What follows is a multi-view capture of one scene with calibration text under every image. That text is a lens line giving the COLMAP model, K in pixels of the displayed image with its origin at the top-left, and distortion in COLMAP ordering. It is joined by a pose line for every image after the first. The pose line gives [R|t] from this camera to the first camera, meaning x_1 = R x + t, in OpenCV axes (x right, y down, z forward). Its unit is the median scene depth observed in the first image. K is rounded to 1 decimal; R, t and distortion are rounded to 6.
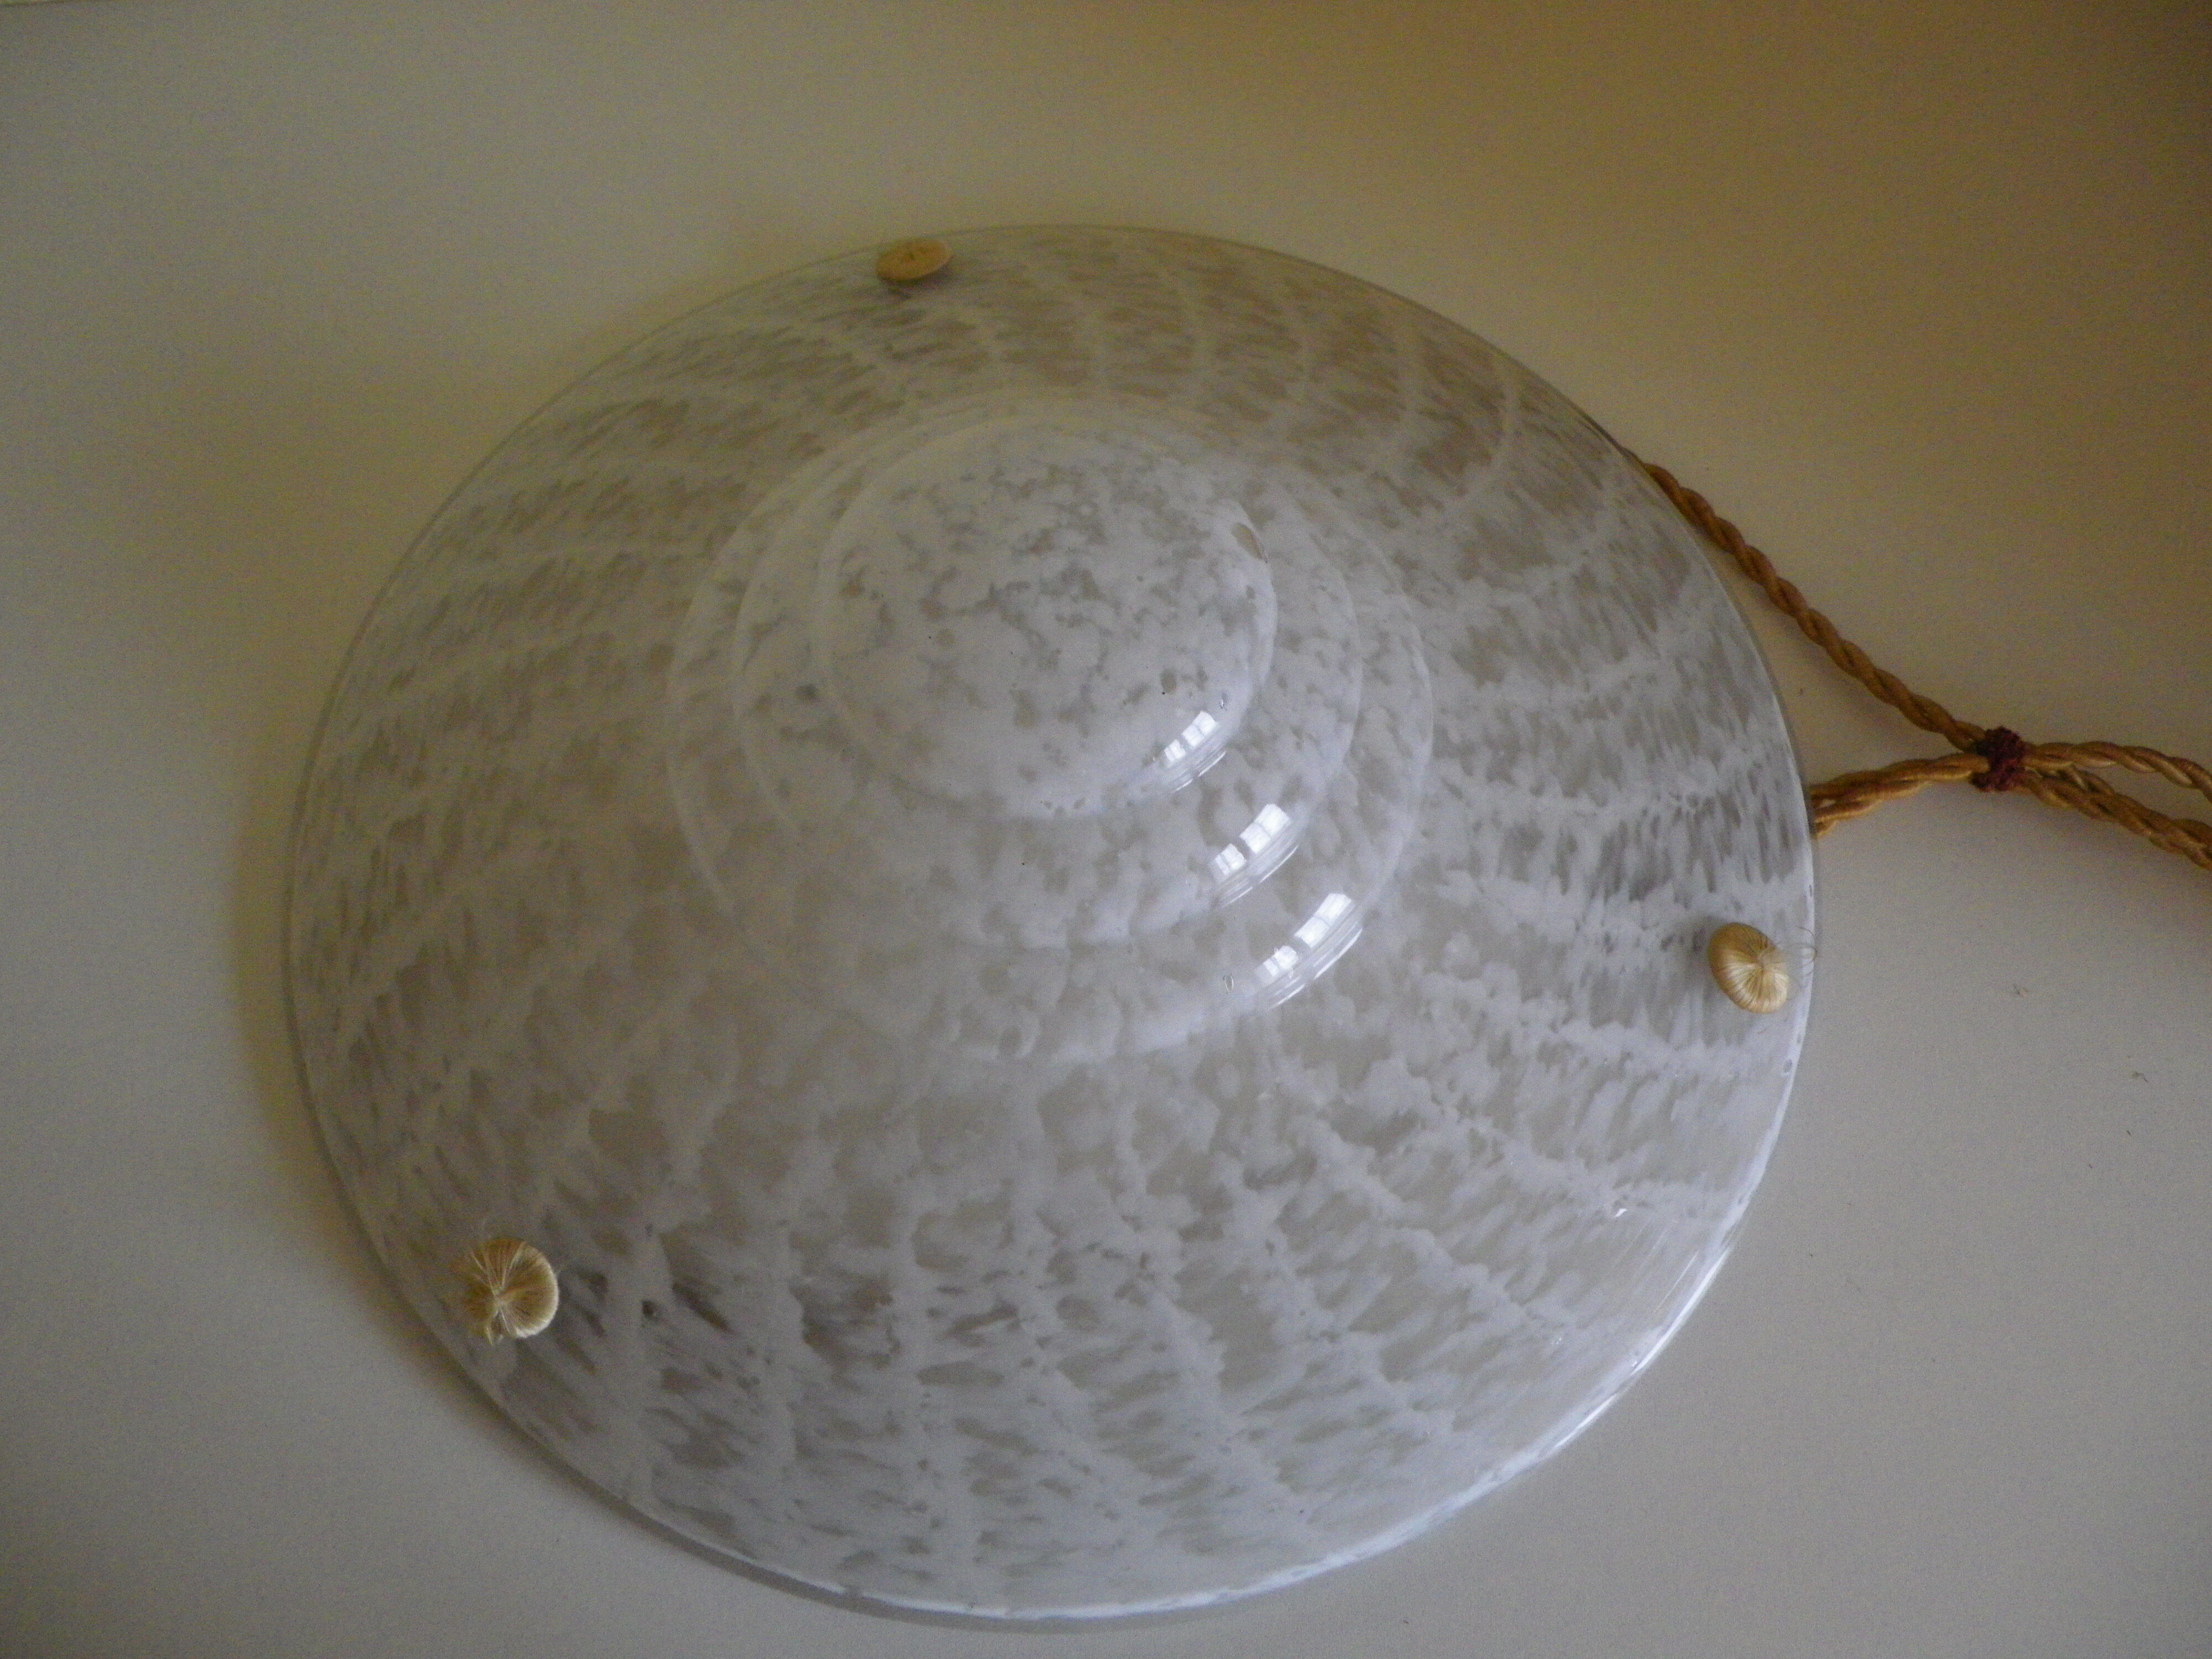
lens RADIAL K [[1719.8, 0, 1106.0], [0, 1719.8, 829.5], [0, 0, 1]] dist [-0.009869, 0.001027]
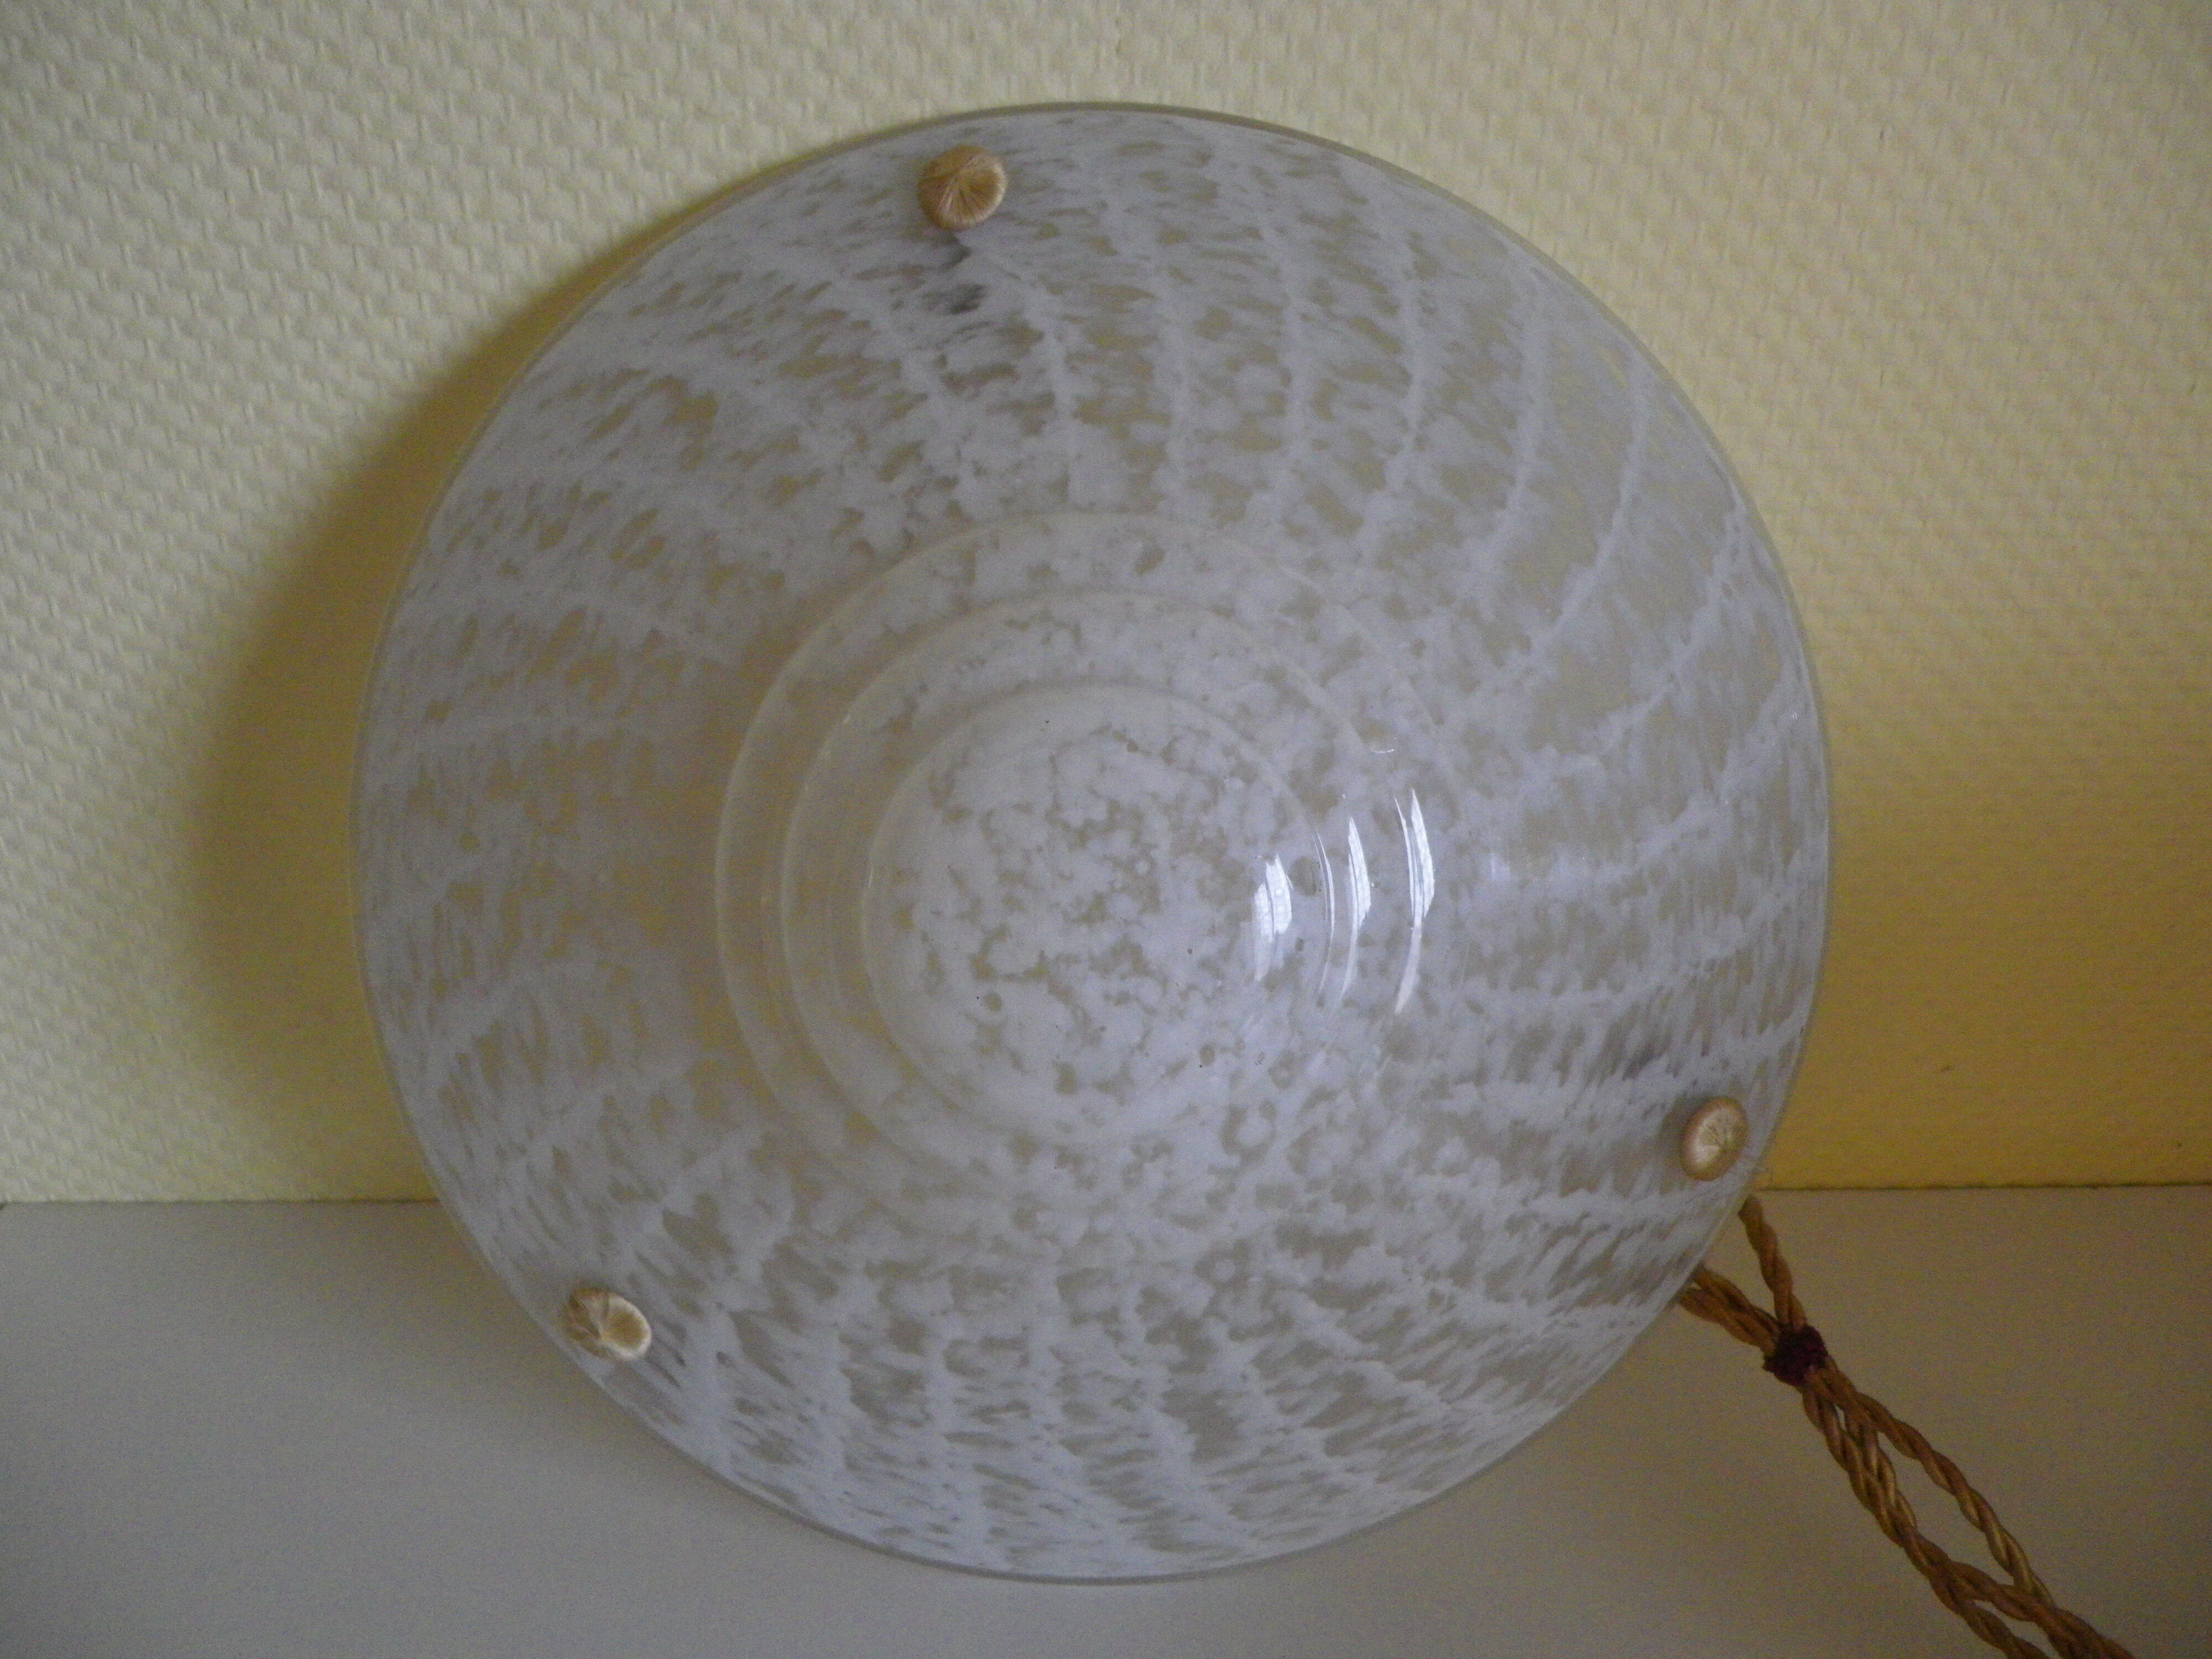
lens RADIAL K [[1719.8, 0, 1106.0], [0, 1719.8, 829.5], [0, 0, 1]] dist [-0.009869, 0.001027]
pose [[0.996600, 0.081751, 0.010303, -0.042002], [-0.075830, 0.861041, 0.502850, -0.658520], [0.032237, -0.501922, 0.864312, 0.158614]]
